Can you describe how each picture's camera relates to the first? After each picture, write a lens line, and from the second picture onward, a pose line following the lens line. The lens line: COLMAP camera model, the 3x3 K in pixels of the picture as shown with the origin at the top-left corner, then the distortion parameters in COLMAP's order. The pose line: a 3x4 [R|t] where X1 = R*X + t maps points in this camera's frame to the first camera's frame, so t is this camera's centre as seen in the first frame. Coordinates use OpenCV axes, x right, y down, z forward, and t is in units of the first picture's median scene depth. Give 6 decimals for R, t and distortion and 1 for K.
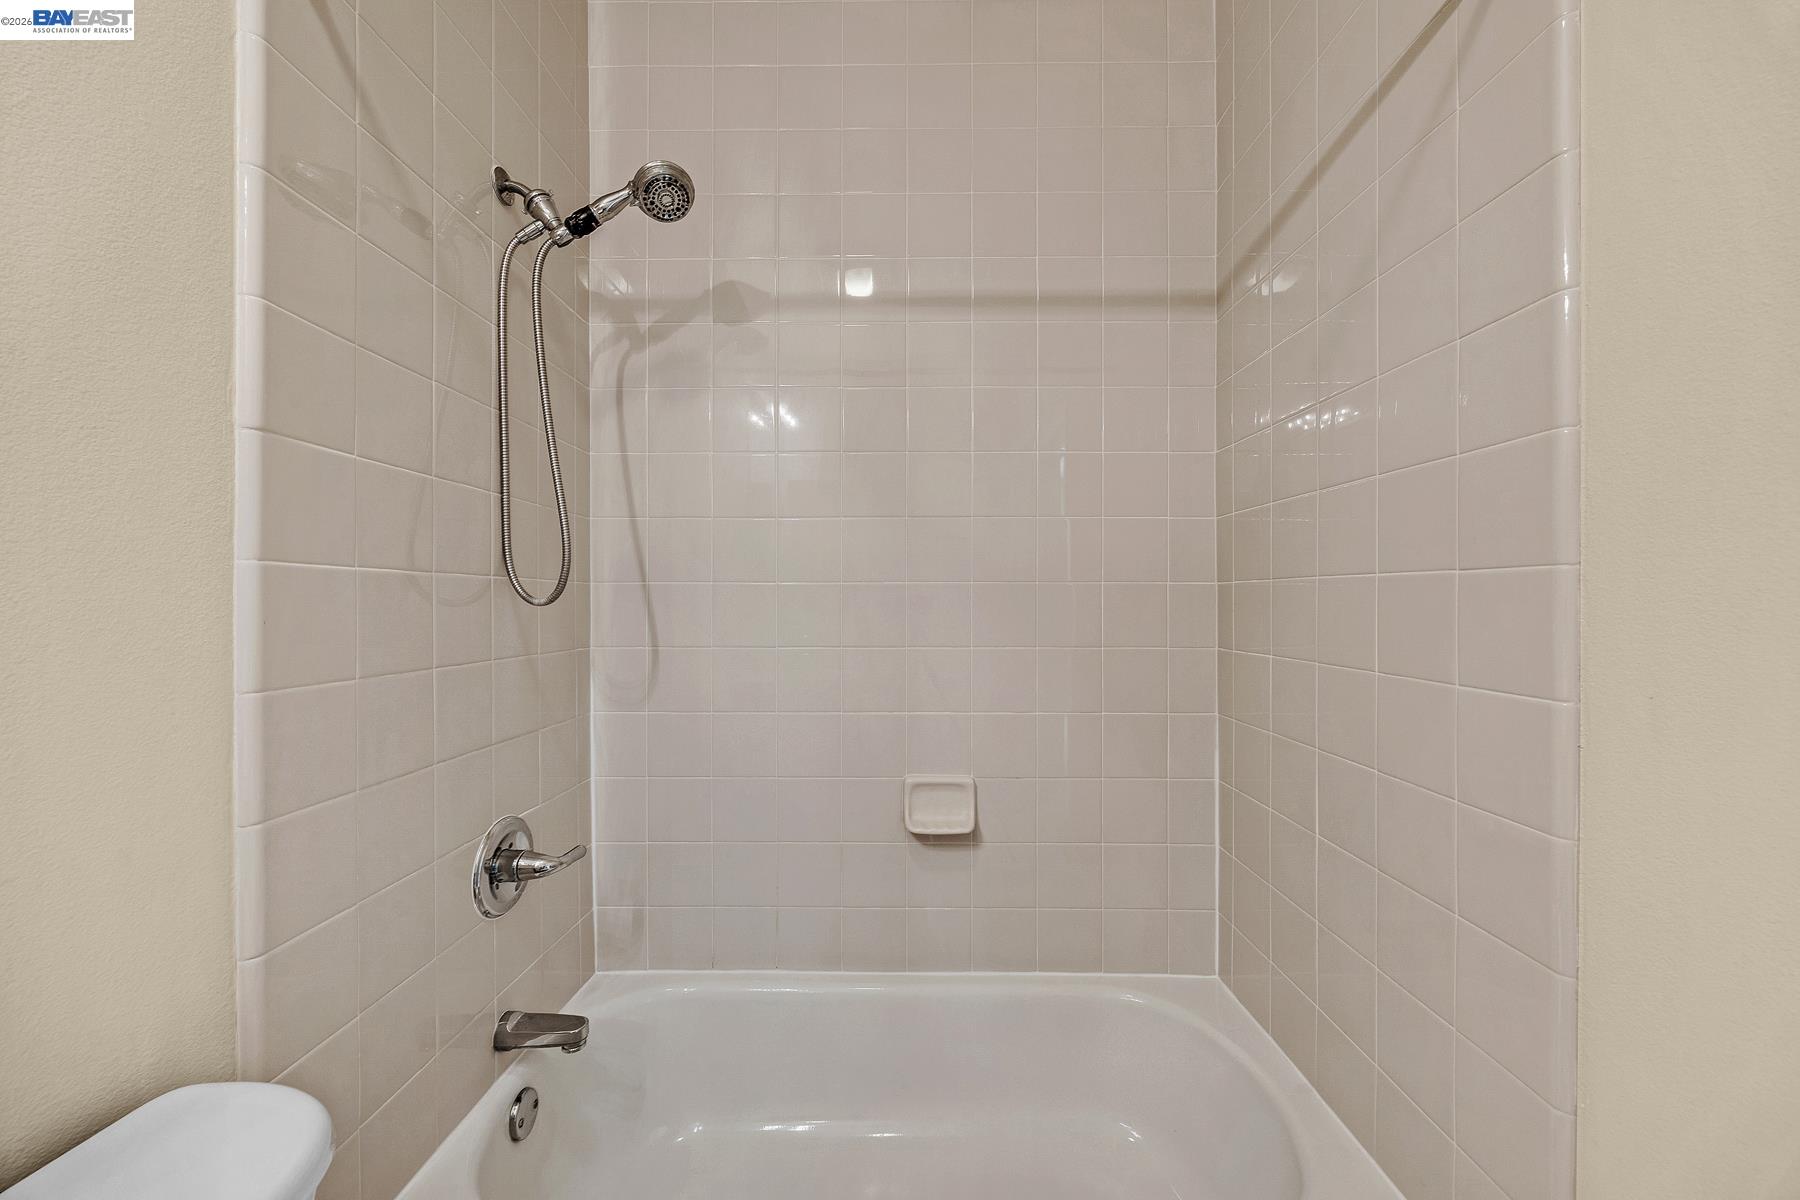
lens RADIAL K [[685.6, 0, 897.9], [0, 685.6, 599.0], [0, 0, 1]] dist [-0.003869, -0.000016]
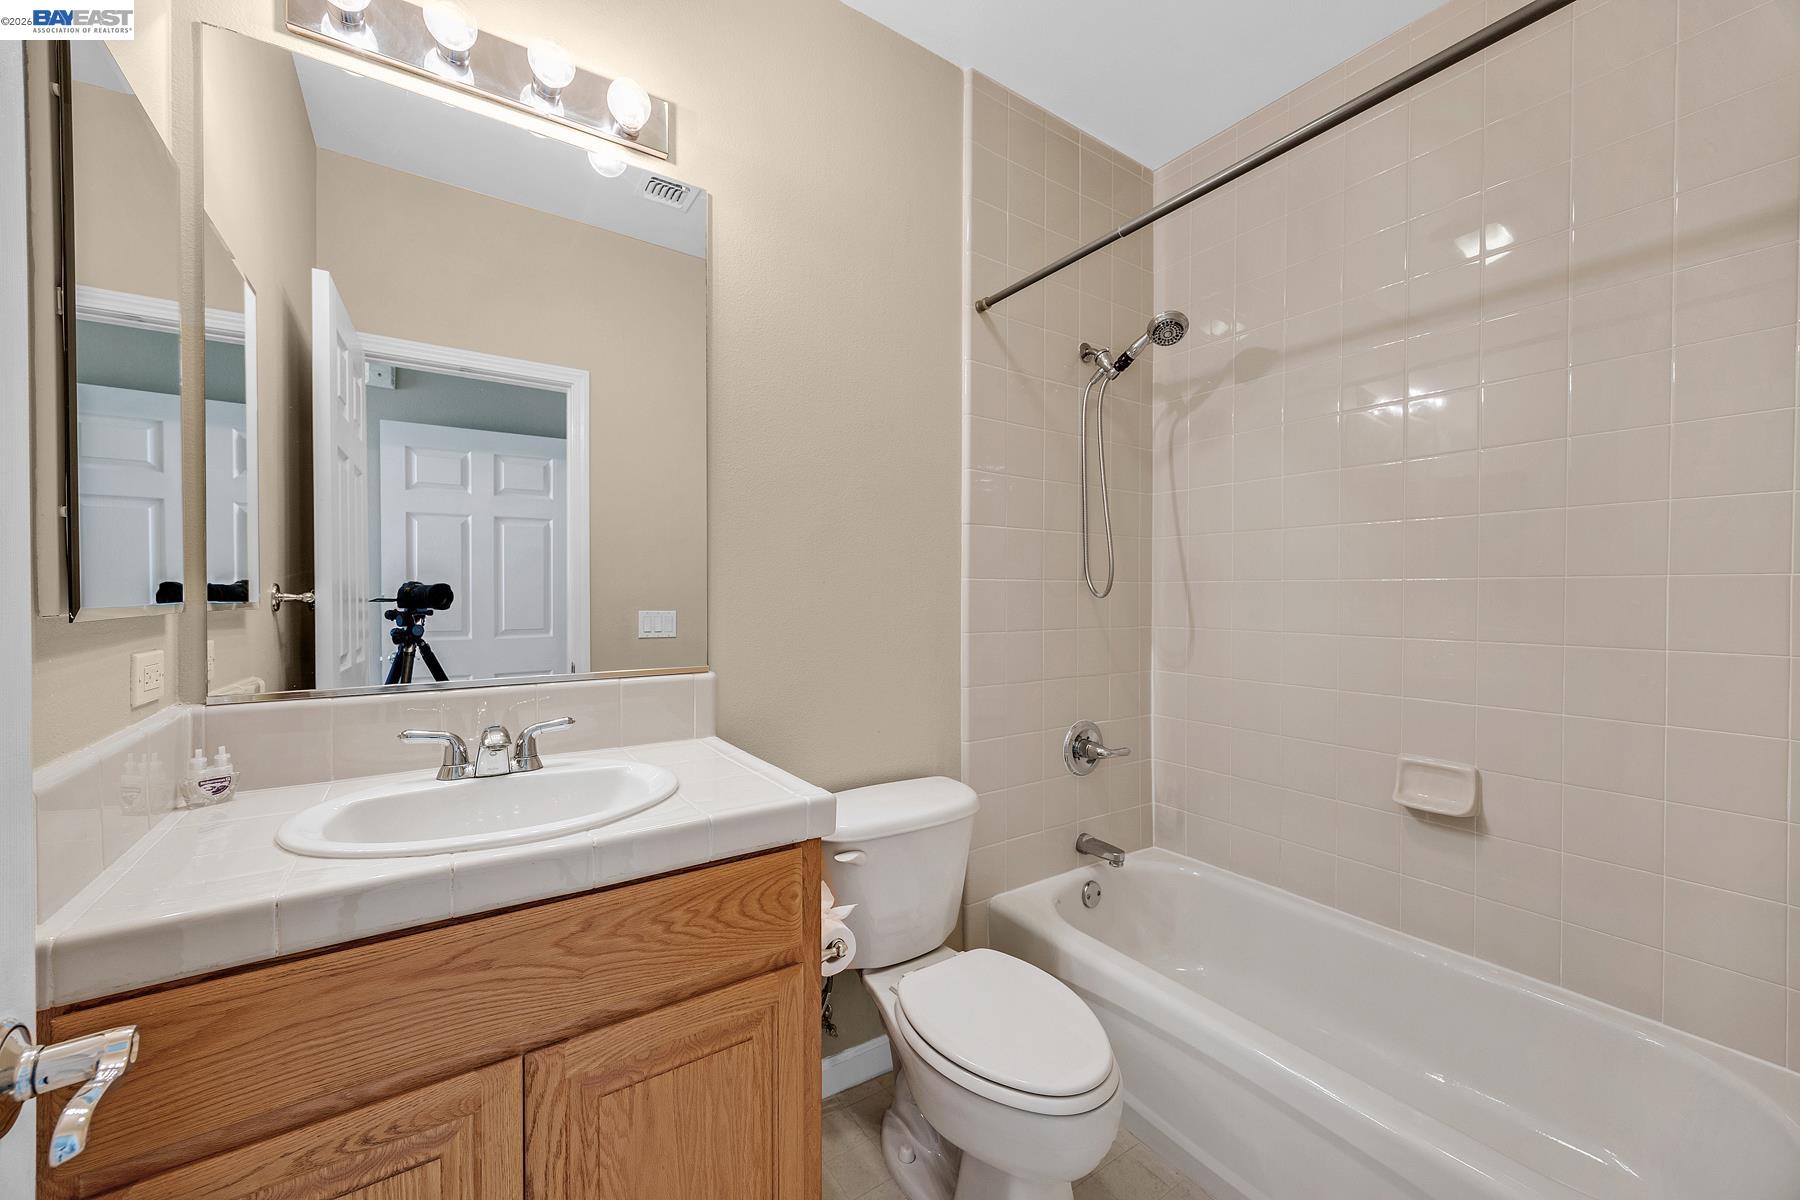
lens RADIAL K [[685.6, 0, 897.9], [0, 685.6, 599.0], [0, 0, 1]] dist [-0.003869, -0.000016]
pose [[0.570994, 0.009118, -0.820903, 0.457861], [-0.001153, 0.999946, 0.010305, -0.002536], [0.820953, -0.004938, 0.570974, -0.296896]]
